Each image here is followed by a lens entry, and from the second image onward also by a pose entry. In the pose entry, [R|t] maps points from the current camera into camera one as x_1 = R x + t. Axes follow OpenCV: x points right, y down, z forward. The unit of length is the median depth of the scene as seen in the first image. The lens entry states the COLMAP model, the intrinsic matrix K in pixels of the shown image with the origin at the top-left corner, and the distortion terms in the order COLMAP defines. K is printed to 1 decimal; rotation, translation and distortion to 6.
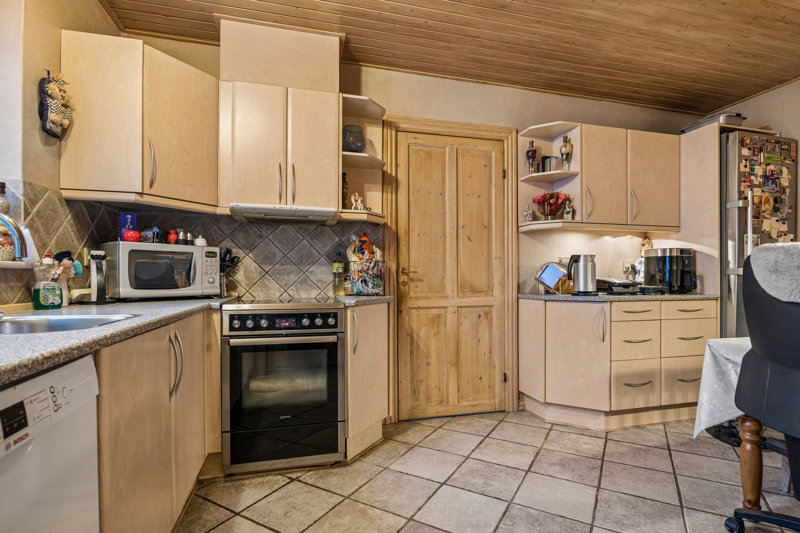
lens RADIAL K [[403.2, 0, 398.5], [0, 403.2, 281.2], [0, 0, 1]] dist [-0.000156, -0.000057]
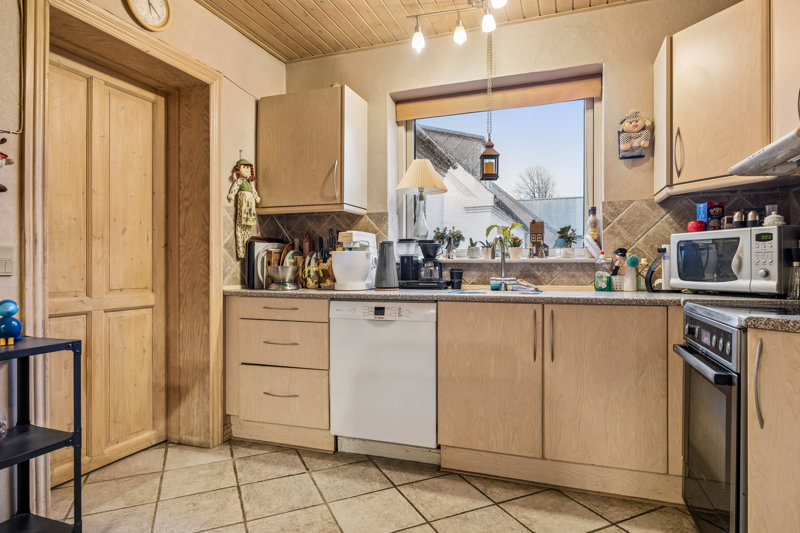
lens RADIAL K [[459.7, 0, 401.1], [0, 459.7, 265.8], [0, 0, 1]] dist [0.000136, -0.000018]
pose [[-0.588516, 0.001991, -0.808483, 0.674594], [-0.003446, 0.999982, 0.004971, -0.019669], [0.808478, 0.005712, -0.588498, 1.107106]]
